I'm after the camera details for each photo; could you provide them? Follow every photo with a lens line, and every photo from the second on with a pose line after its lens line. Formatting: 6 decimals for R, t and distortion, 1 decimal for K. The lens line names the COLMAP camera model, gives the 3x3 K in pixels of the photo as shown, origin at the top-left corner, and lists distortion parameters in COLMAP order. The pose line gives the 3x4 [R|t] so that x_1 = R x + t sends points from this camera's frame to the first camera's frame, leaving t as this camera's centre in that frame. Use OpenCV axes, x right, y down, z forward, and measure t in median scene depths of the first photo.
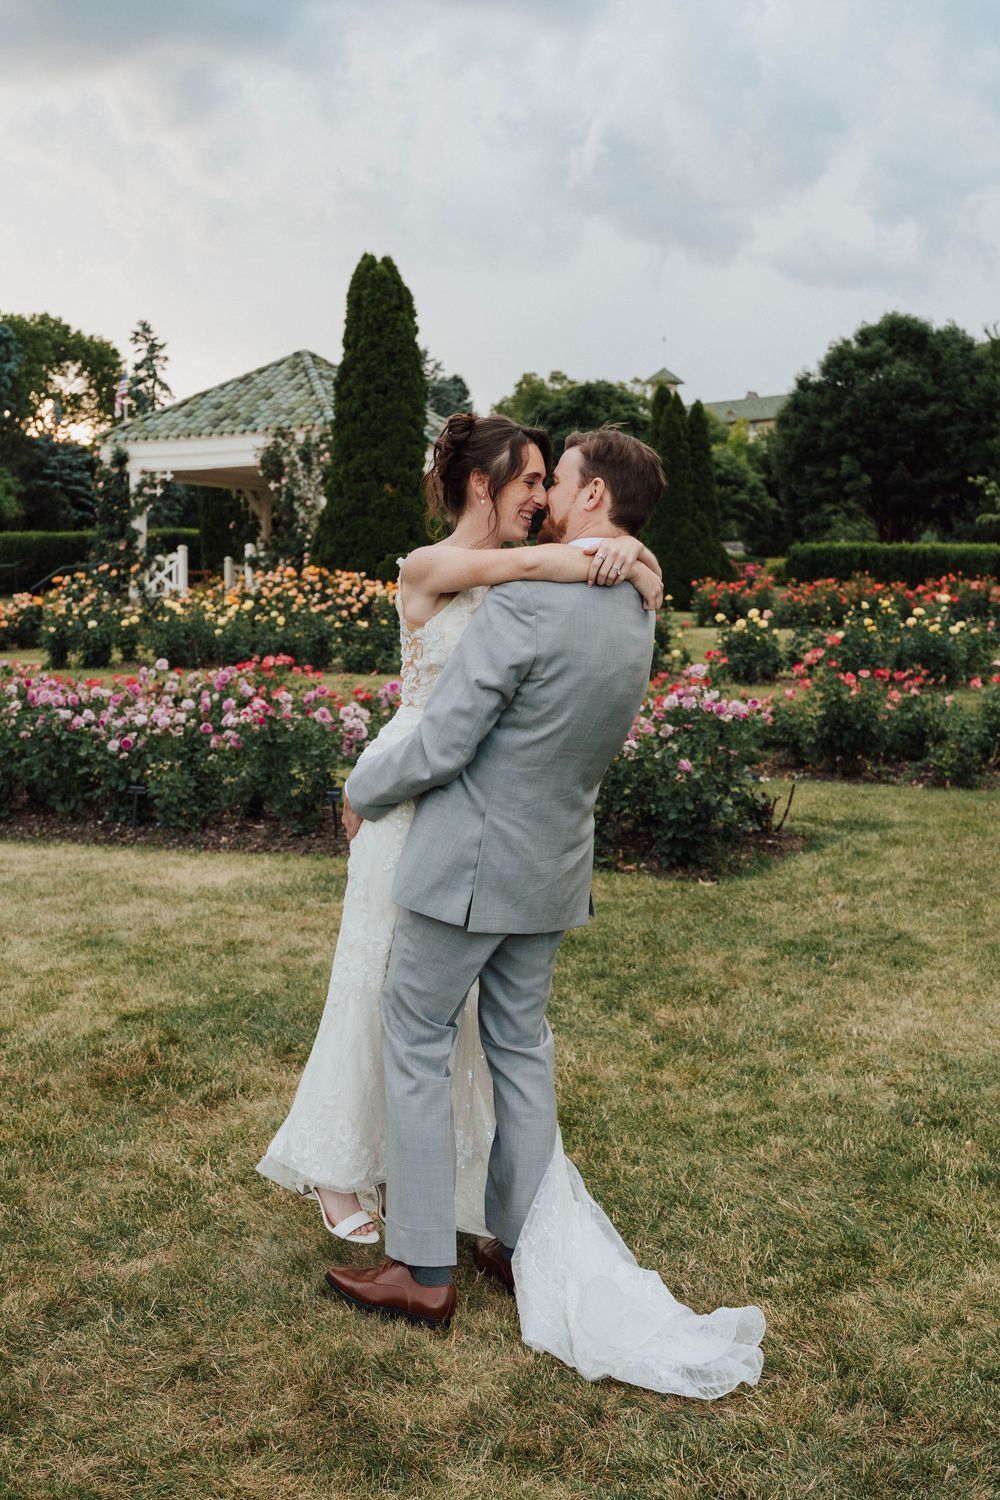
lens RADIAL K [[1798.6, 0, 498.4], [0, 1798.6, 742.5], [0, 0, 1]] dist [-0.019014, 0.000000]
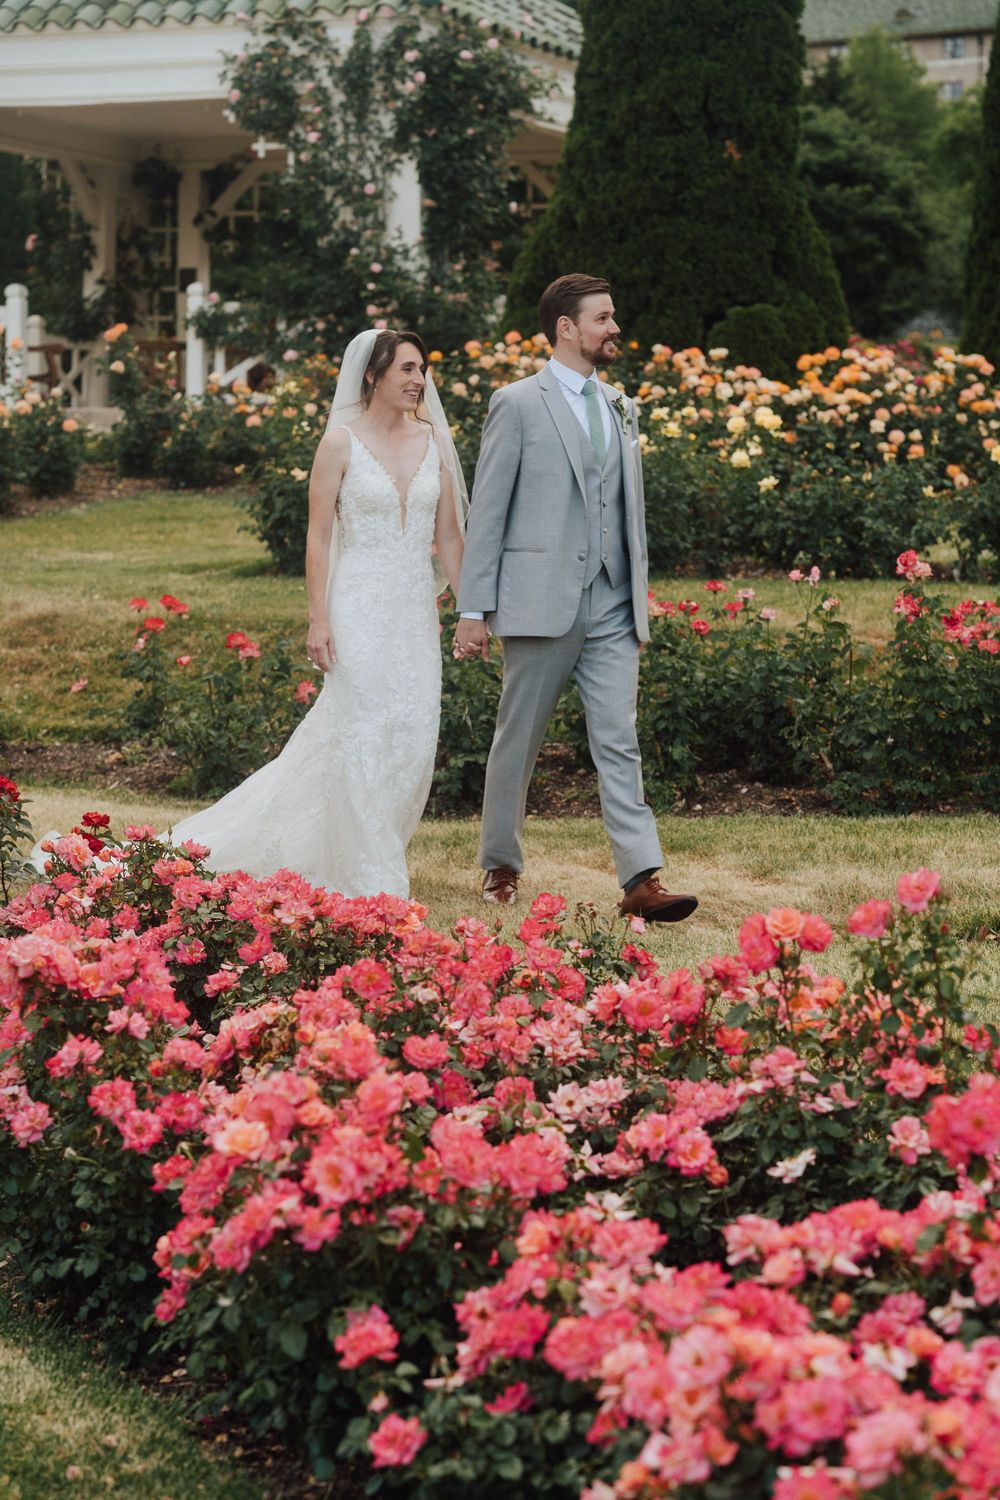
lens RADIAL K [[3733.7, 0, 505.0], [0, 3733.7, 746.5], [0, 0, 1]] dist [-0.000623, 0.000000]
pose [[0.990033, -0.002019, 0.140818, -0.184261], [0.001370, 0.999988, 0.004704, -0.004101], [-0.140826, -0.004465, 0.990024, 0.105398]]
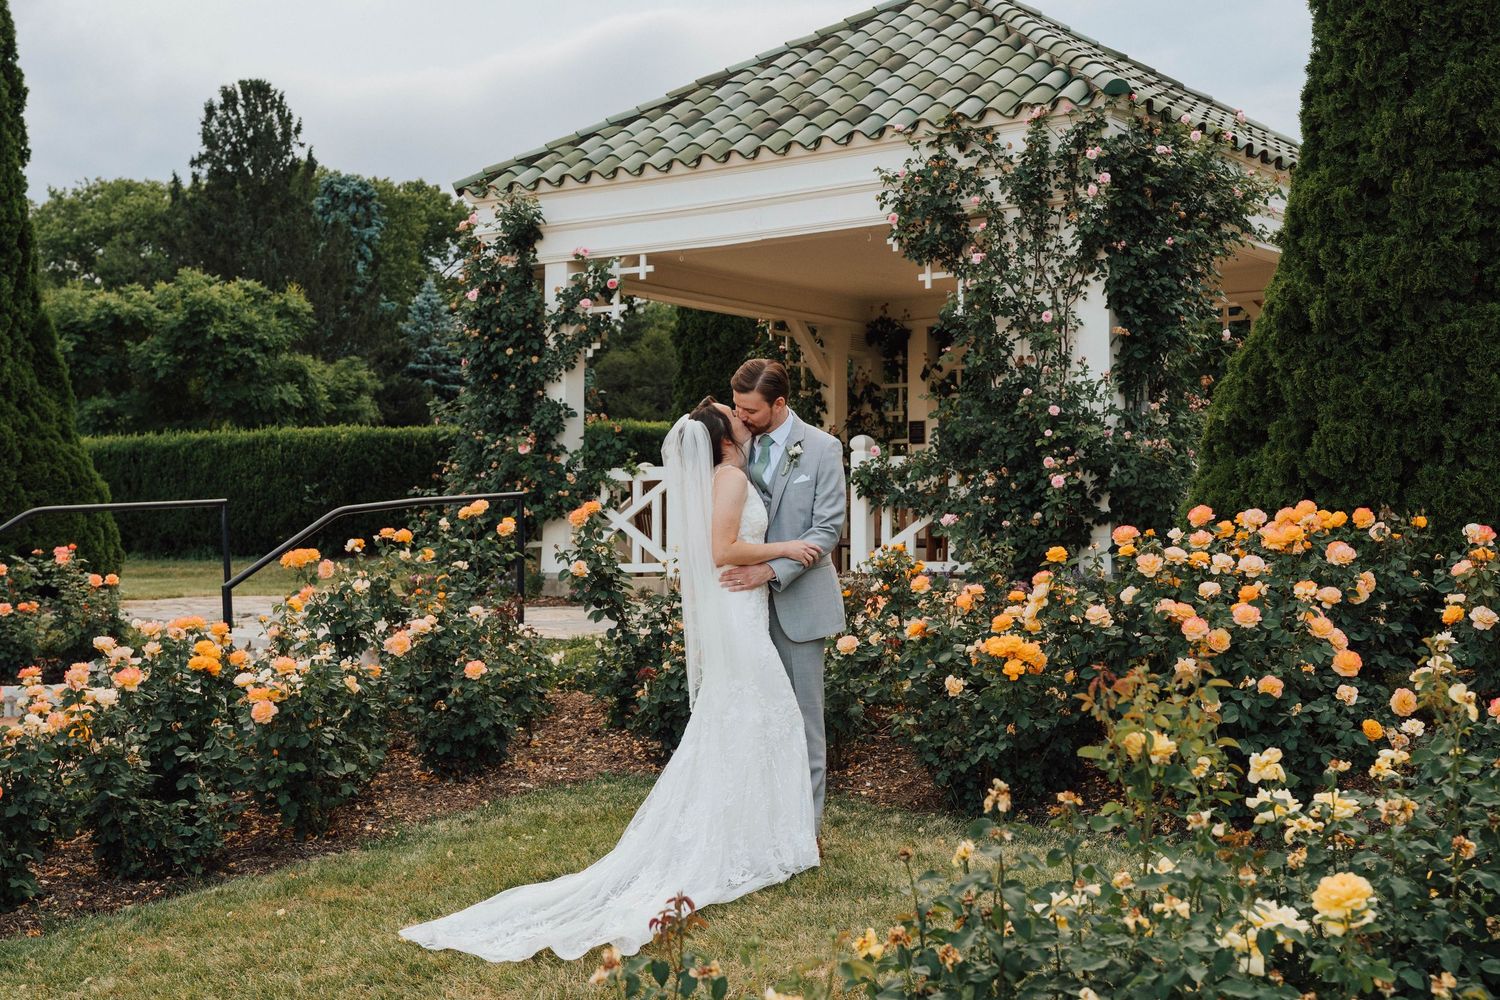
lens RADIAL K [[2129.5, 0, 758.3], [0, 2129.5, 495.2], [0, 0, 1]] dist [0.026173, 0.000000]
pose [[0.995933, -0.011266, -0.089391, -0.115766], [0.003060, 0.995809, -0.091411, -0.055213], [0.090046, 0.090765, 0.991793, 0.537014]]
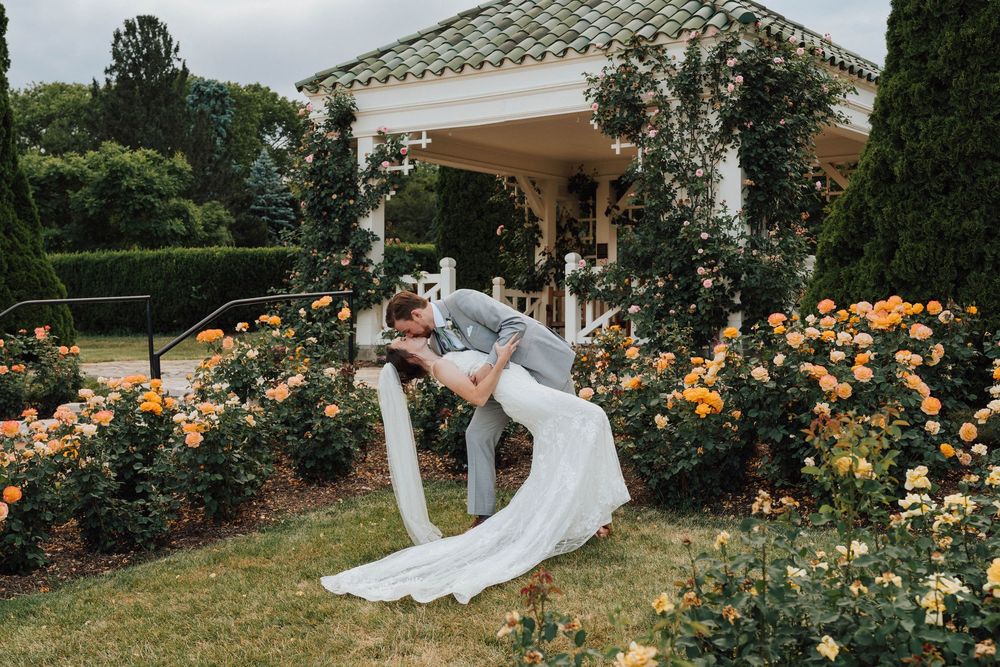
lens RADIAL K [[1405.4, 0, 496.4], [0, 1405.4, 342.7], [0, 0, 1]] dist [0.022920, 0.000000]
pose [[0.996843, -0.009119, -0.078879, -0.122980], [0.004682, 0.998405, -0.056257, -0.055663], [0.079266, 0.055710, 0.995296, 0.541864]]
